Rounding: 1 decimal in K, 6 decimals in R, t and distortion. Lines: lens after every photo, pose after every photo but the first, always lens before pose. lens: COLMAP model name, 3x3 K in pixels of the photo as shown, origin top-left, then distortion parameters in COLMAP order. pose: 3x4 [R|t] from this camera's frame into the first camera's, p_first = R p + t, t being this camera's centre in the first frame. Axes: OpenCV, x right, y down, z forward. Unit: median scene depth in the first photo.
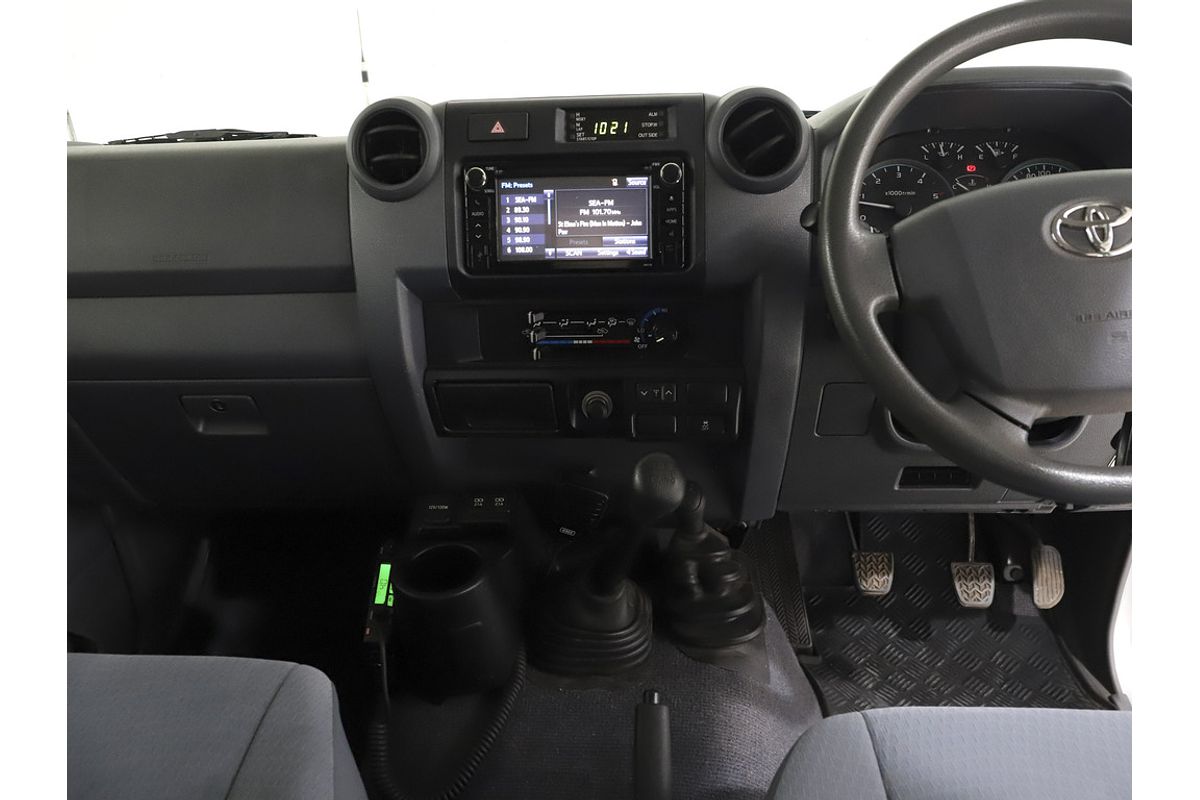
lens RADIAL K [[883.1, 0, 600.0], [0, 883.1, 400.0], [0, 0, 1]] dist [-0.106527, 0.123802]
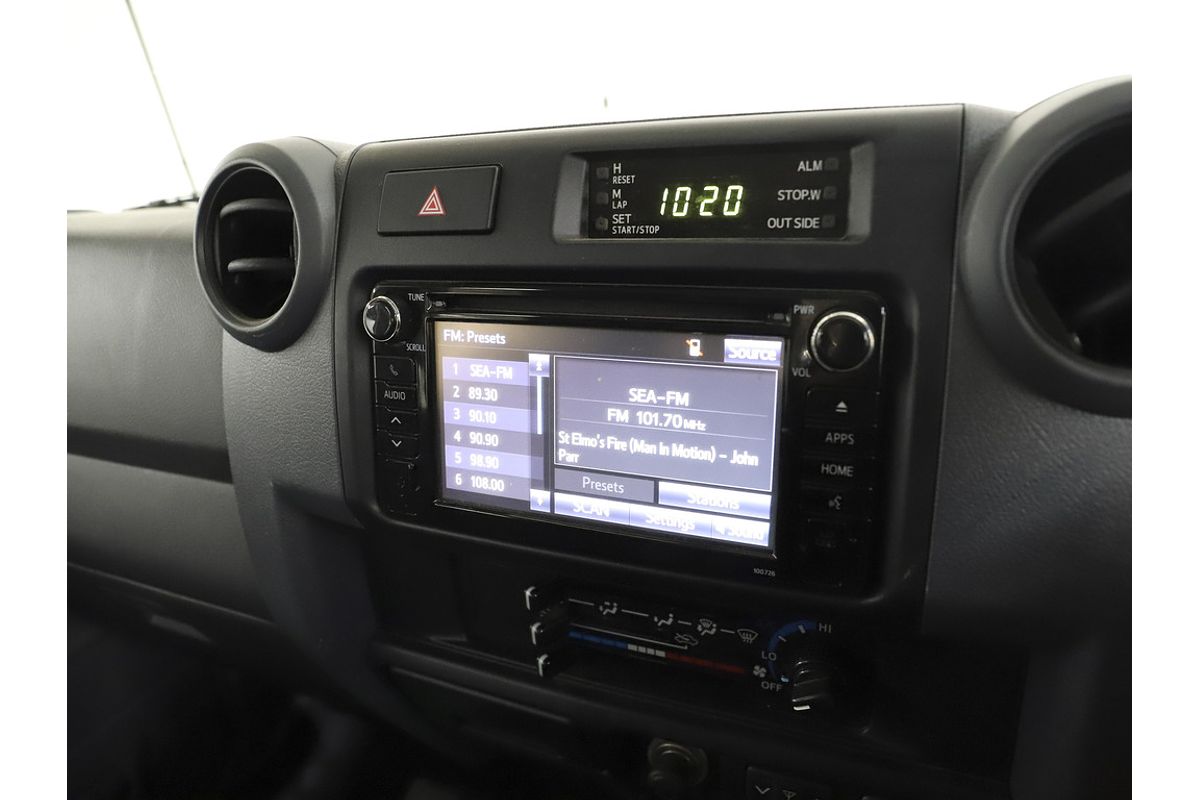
lens RADIAL K [[775.8, 0, 600.0], [0, 775.8, 400.0], [0, 0, 1]] dist [-0.104026, 0.000671]
pose [[0.939408, 0.083241, -0.332540, 0.090394], [-0.078464, 0.996529, 0.027793, -0.229077], [0.333700, -0.000017, 0.942679, 0.664295]]
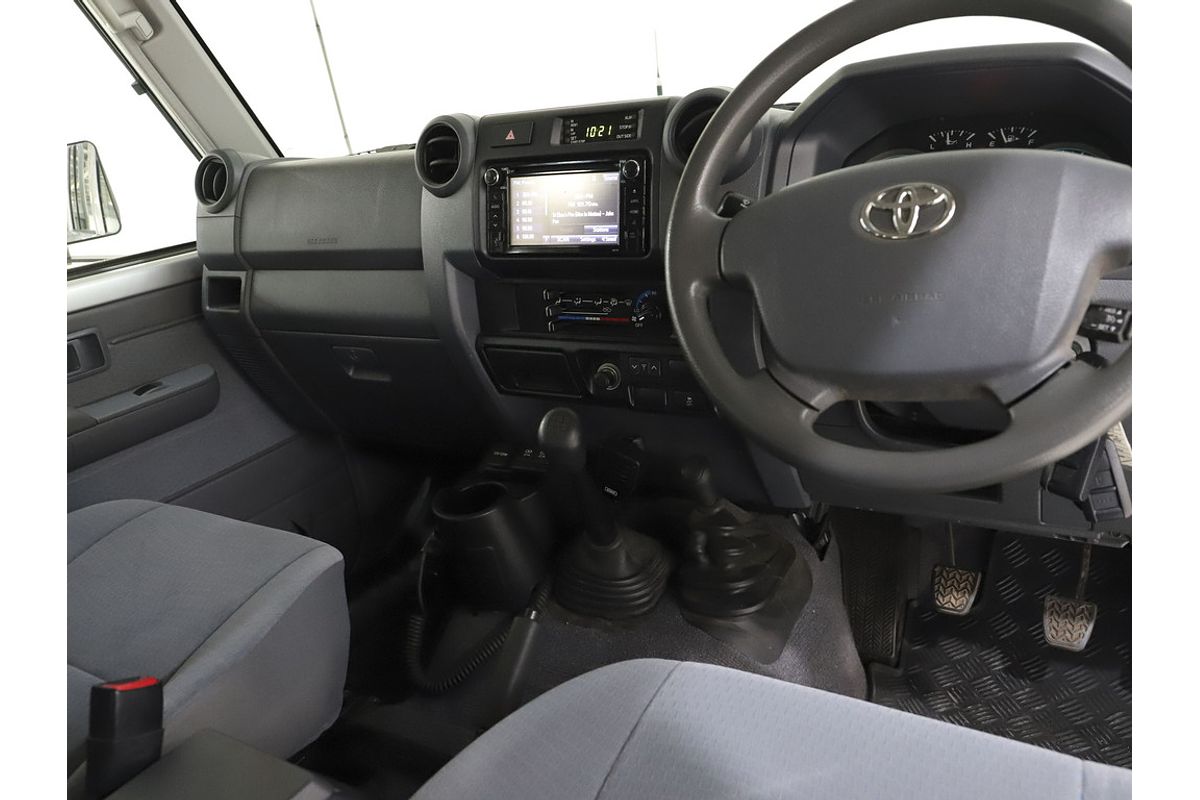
lens RADIAL K [[883.1, 0, 600.0], [0, 883.1, 400.0], [0, 0, 1]] dist [-0.106527, 0.123802]
pose [[0.896042, 0.088694, -0.435020, 0.544982], [-0.093022, 0.995599, 0.011382, 0.027855], [0.434115, 0.030268, 0.900349, -0.025936]]
